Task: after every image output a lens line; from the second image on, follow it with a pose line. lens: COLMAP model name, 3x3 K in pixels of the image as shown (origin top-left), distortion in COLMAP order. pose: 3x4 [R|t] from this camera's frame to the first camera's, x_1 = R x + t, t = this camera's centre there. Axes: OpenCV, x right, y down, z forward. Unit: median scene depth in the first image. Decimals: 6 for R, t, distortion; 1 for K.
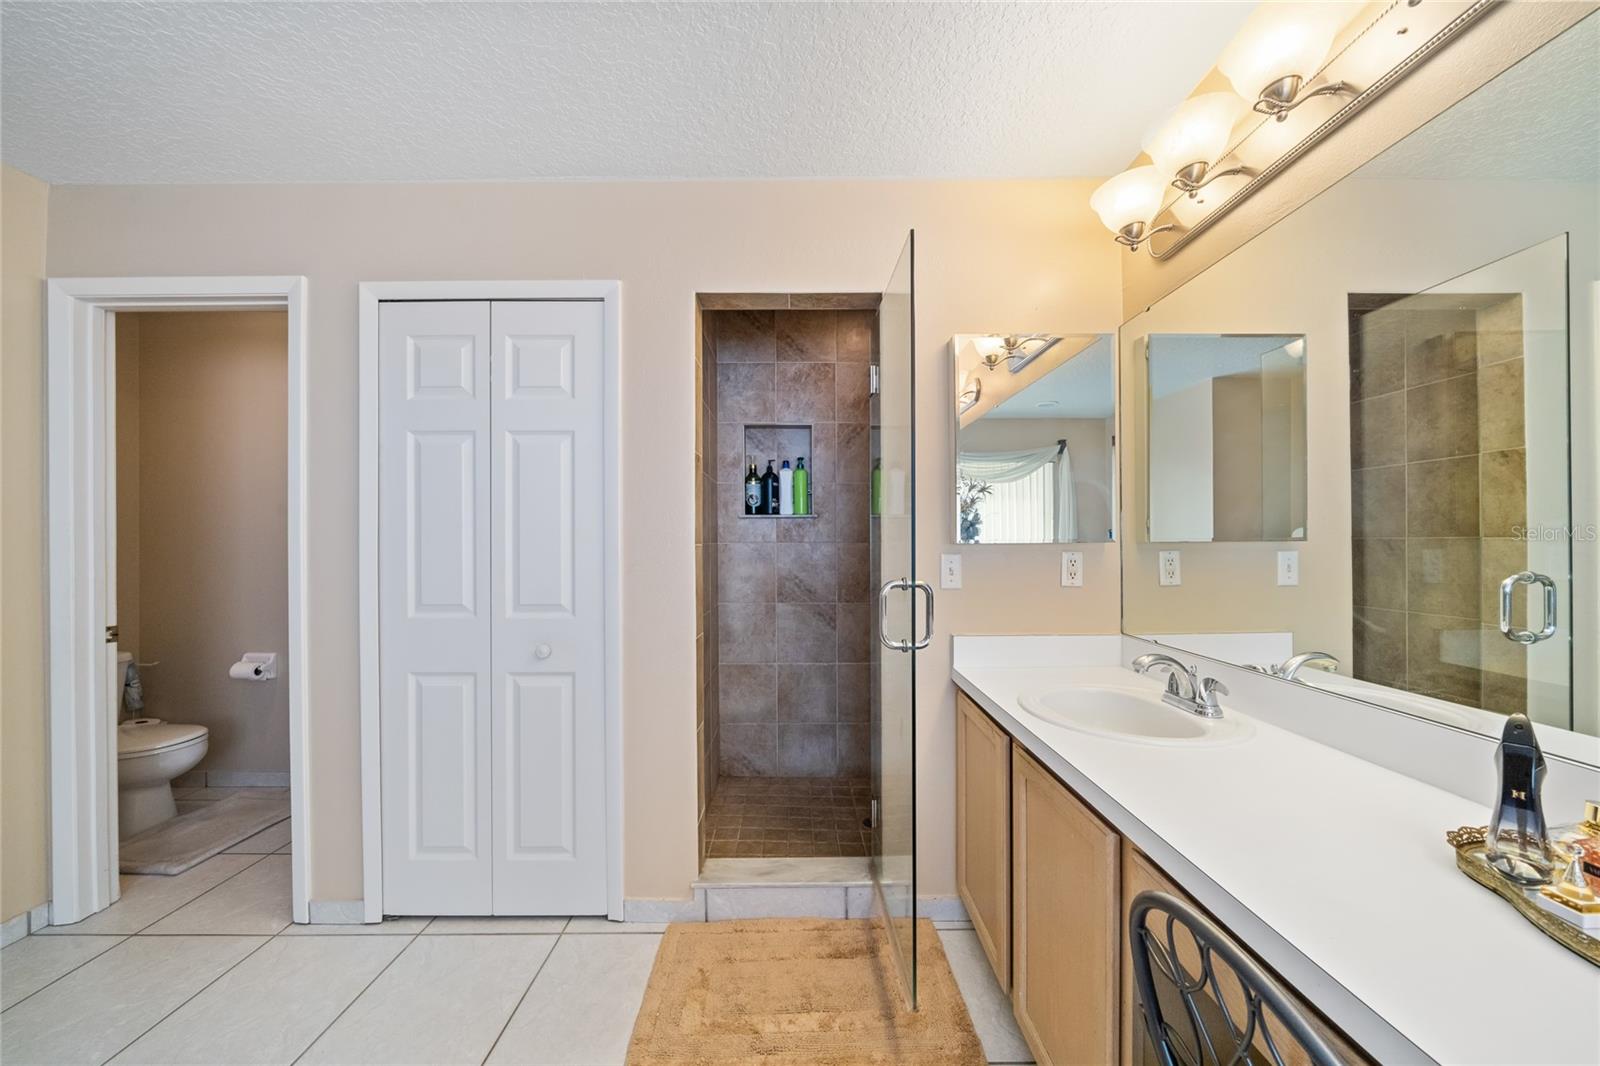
lens RADIAL K [[558.0, 0, 799.2], [0, 558.0, 548.0], [0, 0, 1]] dist [-0.001375, 0.000013]
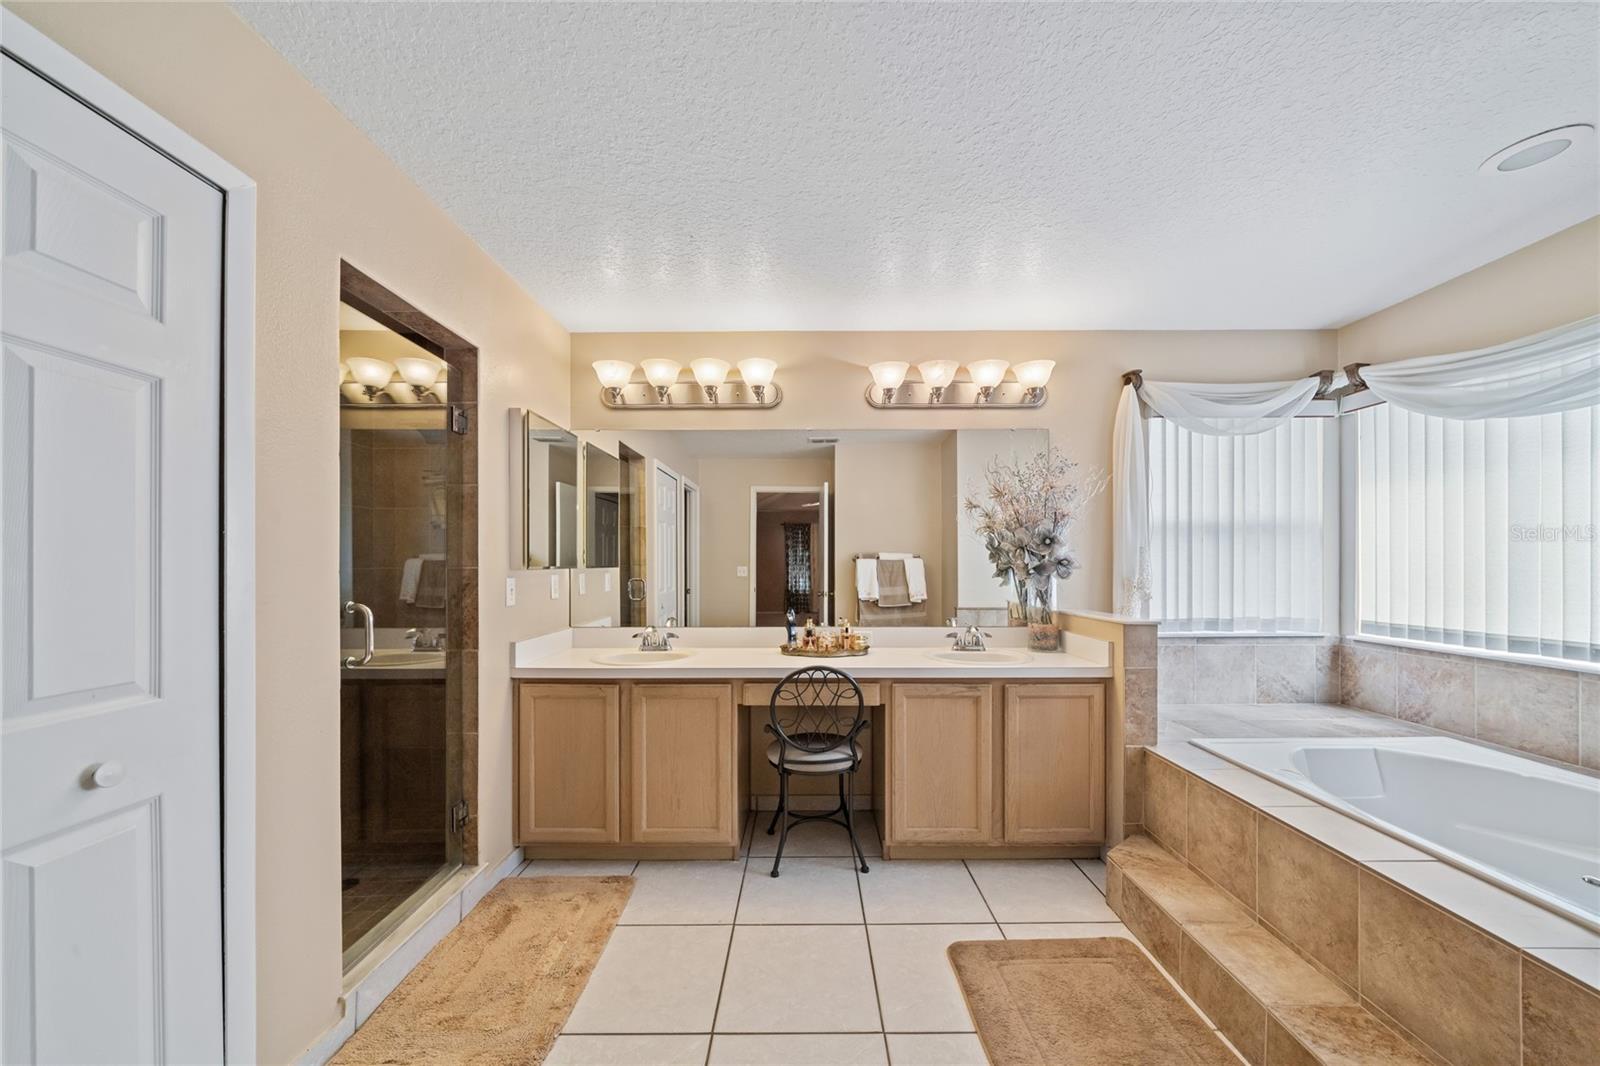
lens RADIAL K [[561.7, 0, 800.3], [0, 561.7, 555.7], [0, 0, 1]] dist [-0.001469, -0.000033]
pose [[0.018848, 0.015937, 0.999695, -0.973094], [0.001256, 0.999872, -0.015963, -0.014243], [-0.999822, 0.001556, 0.018826, 0.324211]]
